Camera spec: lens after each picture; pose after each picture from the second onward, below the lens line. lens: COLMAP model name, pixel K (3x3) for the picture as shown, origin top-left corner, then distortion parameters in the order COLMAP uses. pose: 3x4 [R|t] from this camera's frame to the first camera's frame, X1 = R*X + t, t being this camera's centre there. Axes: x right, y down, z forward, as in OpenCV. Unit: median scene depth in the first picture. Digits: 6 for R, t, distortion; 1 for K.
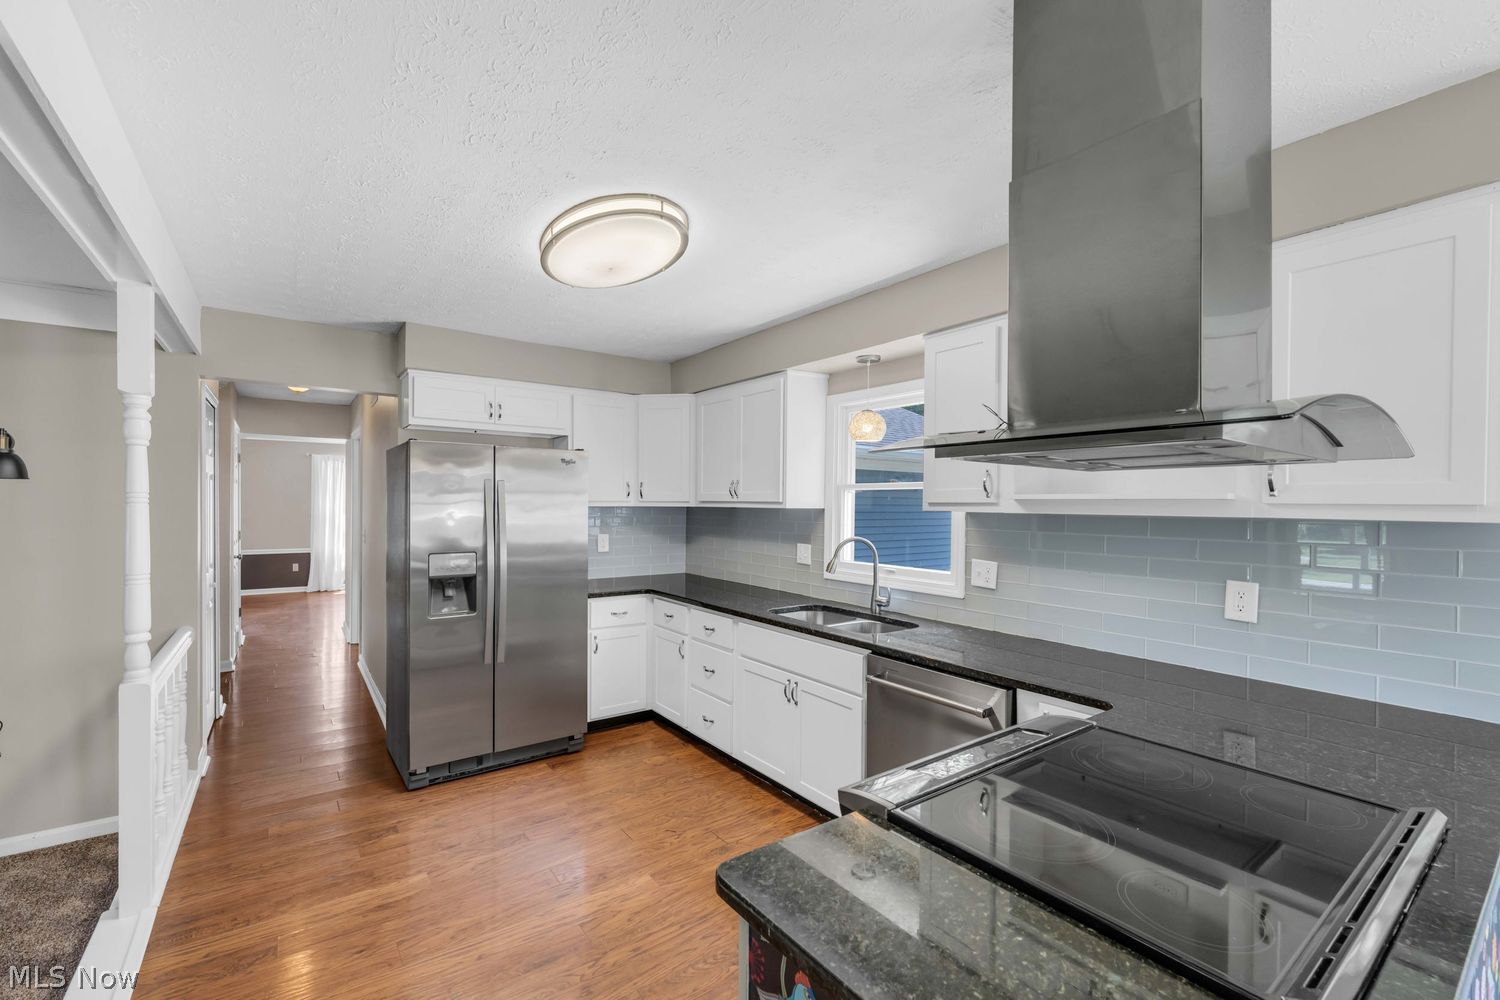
lens RADIAL K [[629.9, 0, 759.3], [0, 629.9, 505.0], [0, 0, 1]] dist [-0.000562, -0.000085]
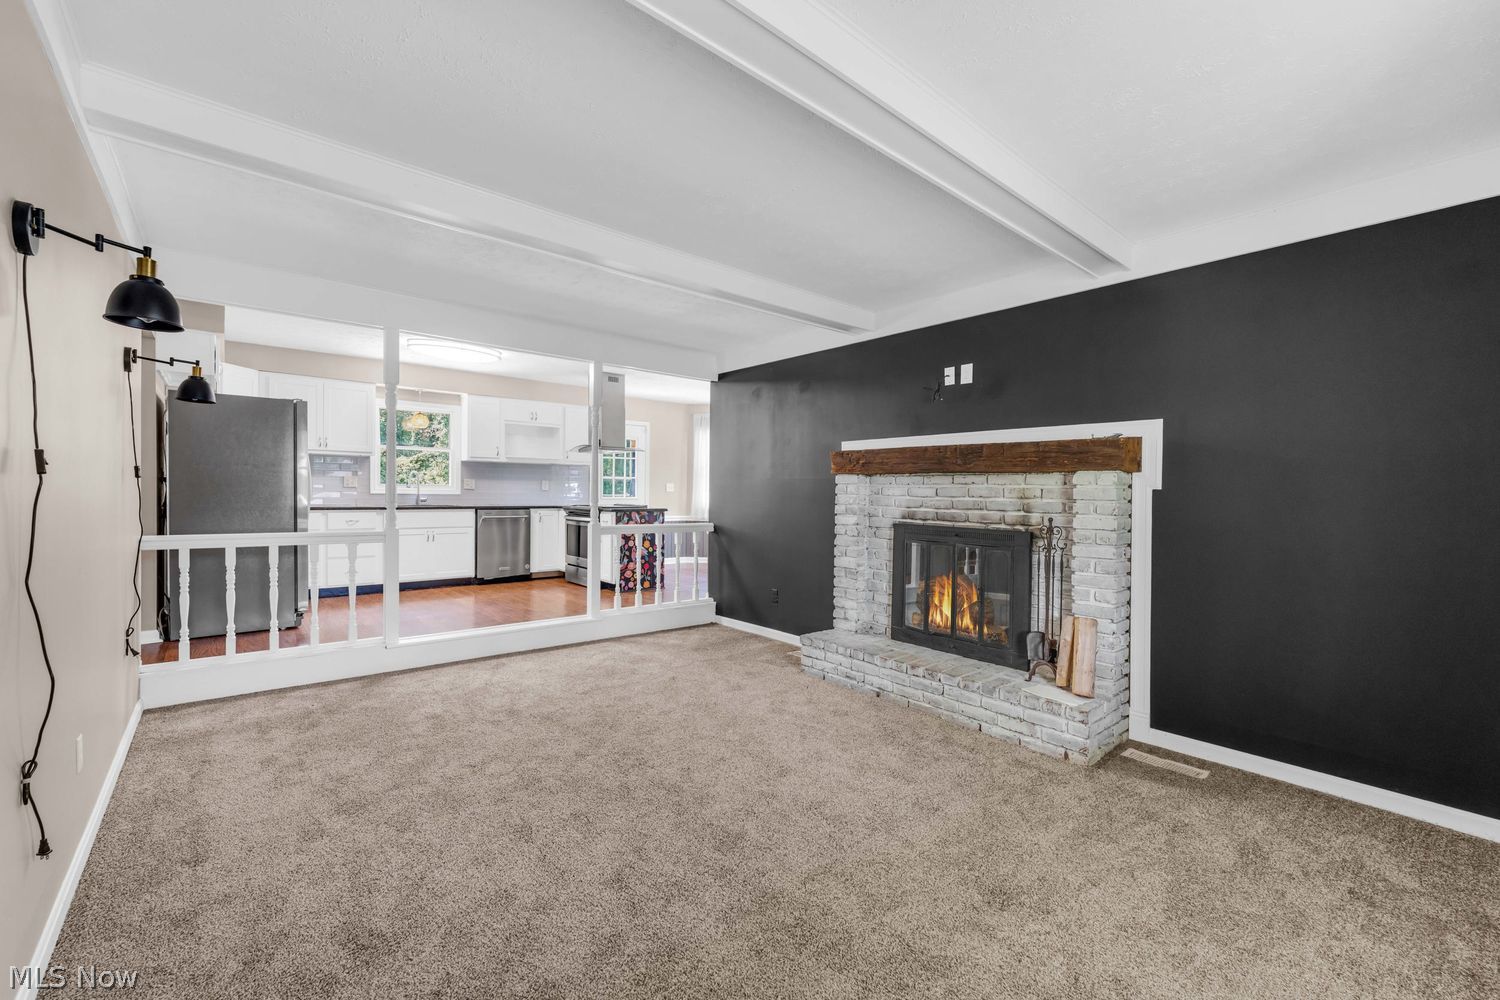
lens RADIAL K [[617.9, 0, 750.0], [0, 617.9, 500.0], [0, 0, 1]] dist [0.002633, 0.000047]
pose [[-0.064472, -0.024684, 0.997614, -1.824261], [-0.011399, 0.999647, 0.023997, 0.077294], [-0.997854, -0.009825, -0.064730, -0.017086]]
